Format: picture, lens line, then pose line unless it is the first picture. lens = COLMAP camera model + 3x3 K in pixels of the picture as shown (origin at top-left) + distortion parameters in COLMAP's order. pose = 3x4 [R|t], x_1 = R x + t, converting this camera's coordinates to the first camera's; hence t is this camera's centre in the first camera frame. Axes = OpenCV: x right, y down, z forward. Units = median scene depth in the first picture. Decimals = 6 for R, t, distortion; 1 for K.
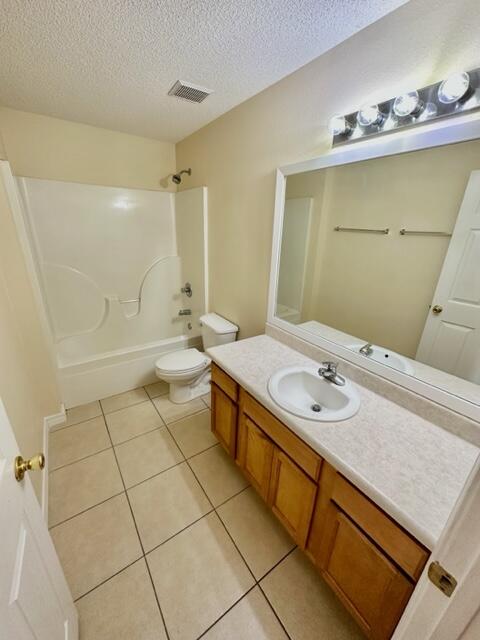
lens RADIAL K [[255.4, 0, 245.7], [0, 255.4, 320.5], [0, 0, 1]] dist [-0.000026, 0.000356]
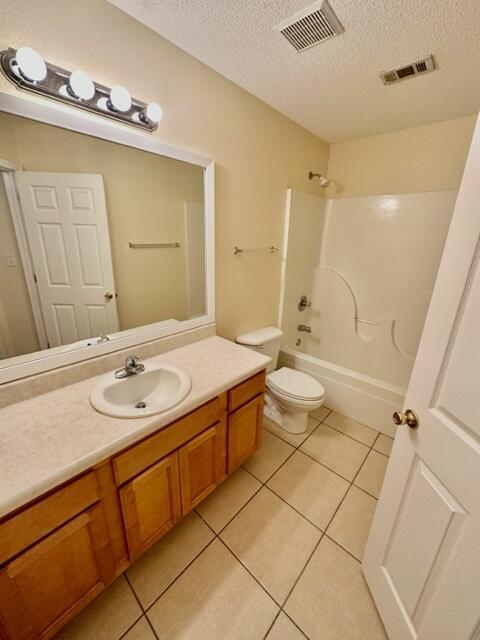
lens RADIAL K [[255.4, 0, 245.7], [0, 255.4, 320.5], [0, 0, 1]] dist [-0.000026, 0.000356]
pose [[-0.221576, -0.334764, 0.915881, -0.643543], [0.299591, 0.870433, 0.390631, -0.212934], [-0.927981, 0.360944, -0.092574, 0.699275]]
